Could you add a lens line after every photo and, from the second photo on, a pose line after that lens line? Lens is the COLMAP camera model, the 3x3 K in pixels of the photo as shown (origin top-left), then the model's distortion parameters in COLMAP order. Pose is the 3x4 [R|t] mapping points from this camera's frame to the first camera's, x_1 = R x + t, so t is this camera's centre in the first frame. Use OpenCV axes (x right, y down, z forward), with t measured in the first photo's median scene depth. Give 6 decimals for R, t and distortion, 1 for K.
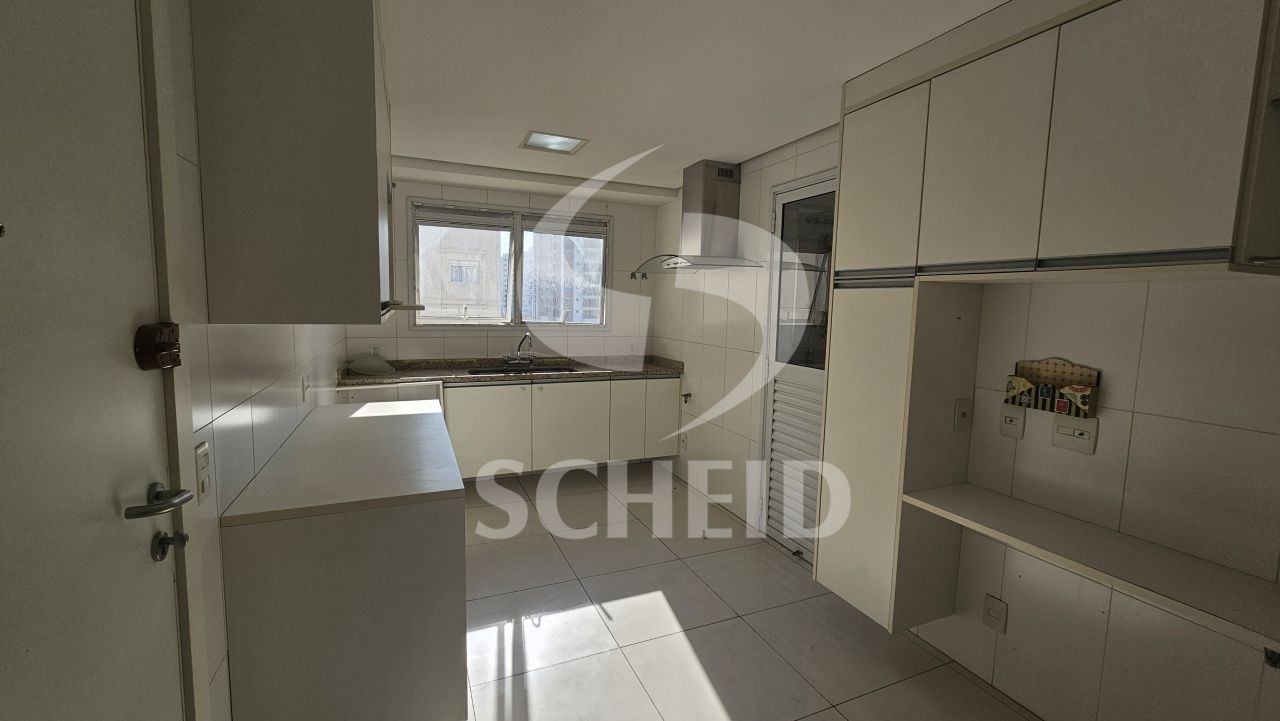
lens RADIAL K [[527.1, 0, 649.0], [0, 527.1, 354.5], [0, 0, 1]] dist [0.000984, 0.000118]
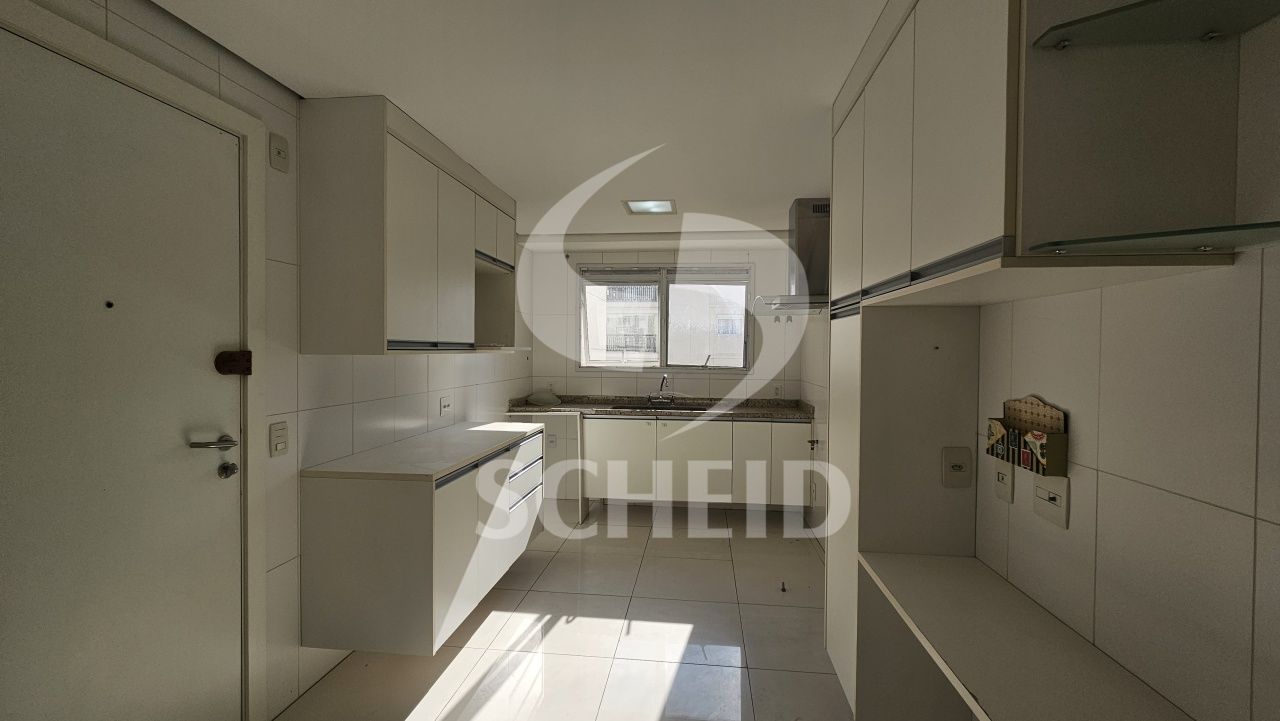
lens RADIAL K [[527.1, 0, 645.6], [0, 527.1, 356.6], [0, 0, 1]] dist [0.000984, 0.000118]
pose [[0.862419, -0.010507, -0.506086, 0.507583], [-0.036369, 0.995914, -0.082654, 0.025281], [0.504887, 0.089688, 0.858514, 0.046250]]
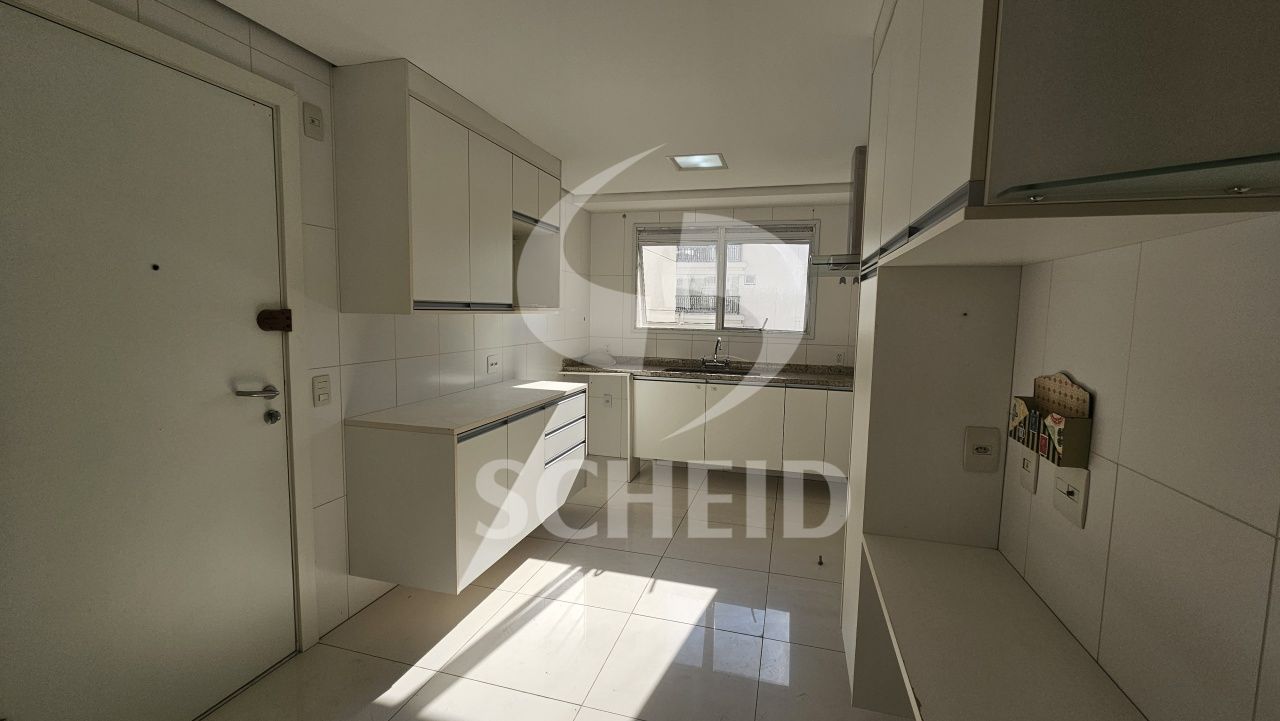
lens RADIAL K [[527.1, 0, 645.4], [0, 527.1, 356.4], [0, 0, 1]] dist [0.000984, 0.000118]
pose [[0.767293, 0.046921, -0.639578, 0.594852], [-0.062315, 0.998055, -0.001538, 0.015091], [0.638262, 0.041035, 0.768725, 0.132804]]
